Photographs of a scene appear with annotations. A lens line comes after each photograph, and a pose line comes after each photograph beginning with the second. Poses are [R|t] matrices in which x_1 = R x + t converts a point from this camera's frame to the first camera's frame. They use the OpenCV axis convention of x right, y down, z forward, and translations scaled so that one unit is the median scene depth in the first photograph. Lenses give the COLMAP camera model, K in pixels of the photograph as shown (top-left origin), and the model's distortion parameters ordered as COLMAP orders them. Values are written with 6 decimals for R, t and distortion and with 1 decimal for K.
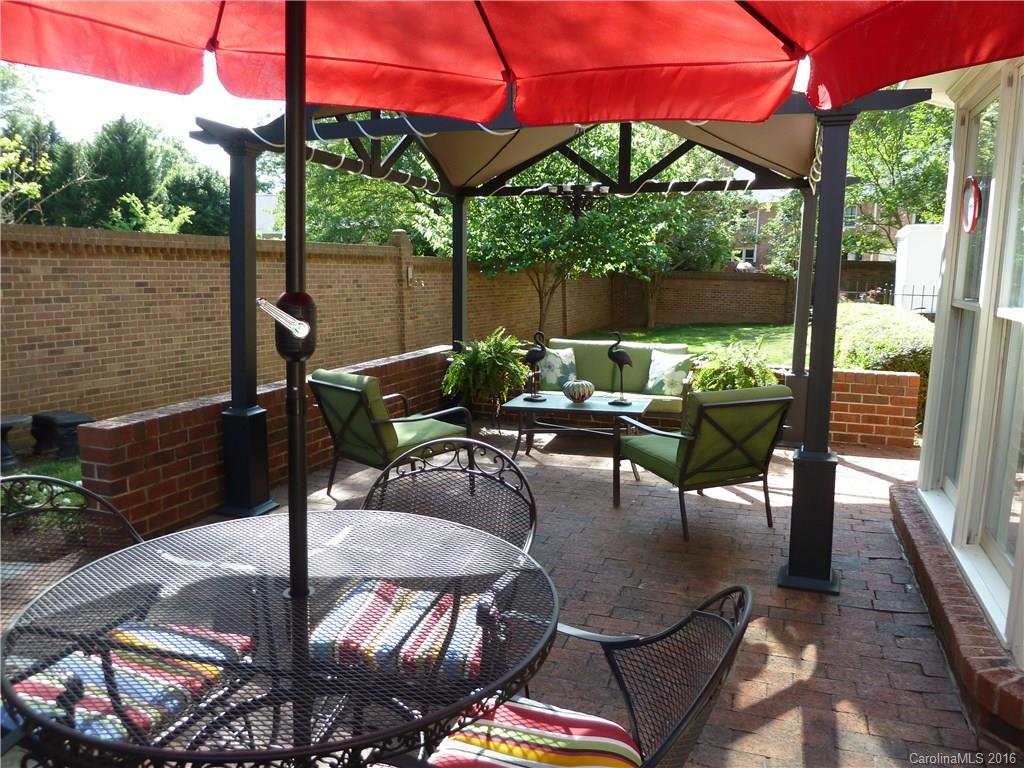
lens RADIAL K [[763.2, 0, 512.0], [0, 763.2, 384.6], [0, 0, 1]] dist [-0.027343, -0.007848]
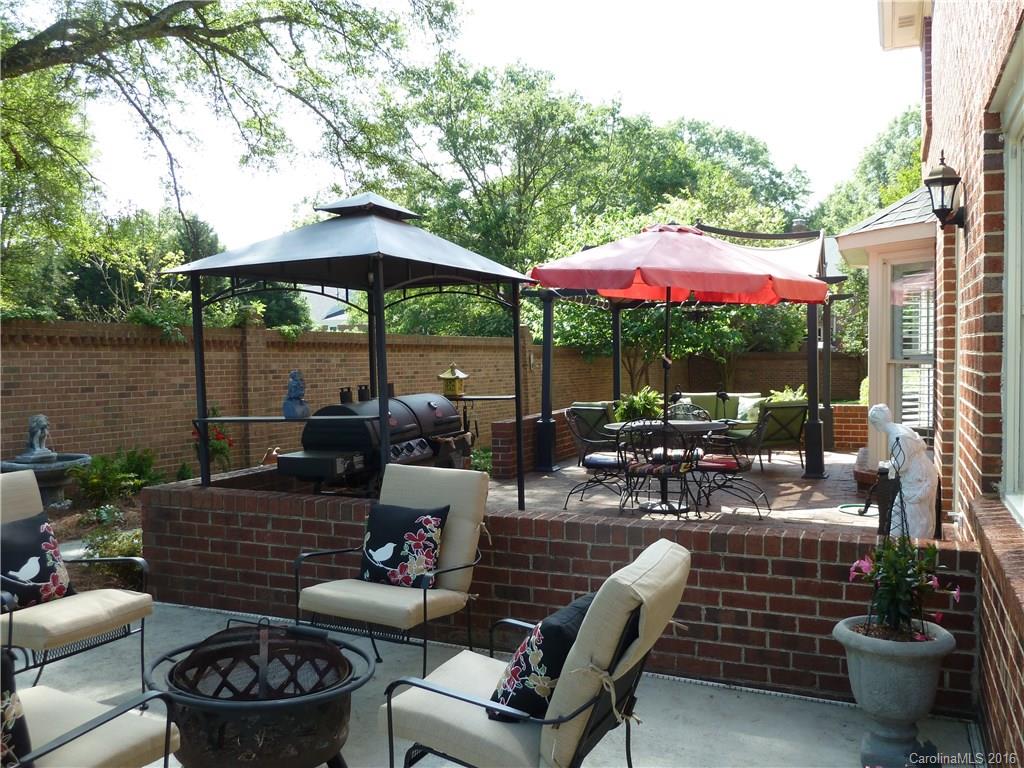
lens RADIAL K [[890.8, 0, 511.4], [0, 890.8, 383.7], [0, 0, 1]] dist [-0.003446, -0.000768]
pose [[0.998354, -0.024541, -0.051828, -0.100882], [0.018150, 0.992564, -0.120362, 0.071241], [0.054396, 0.119224, 0.991376, -0.459185]]
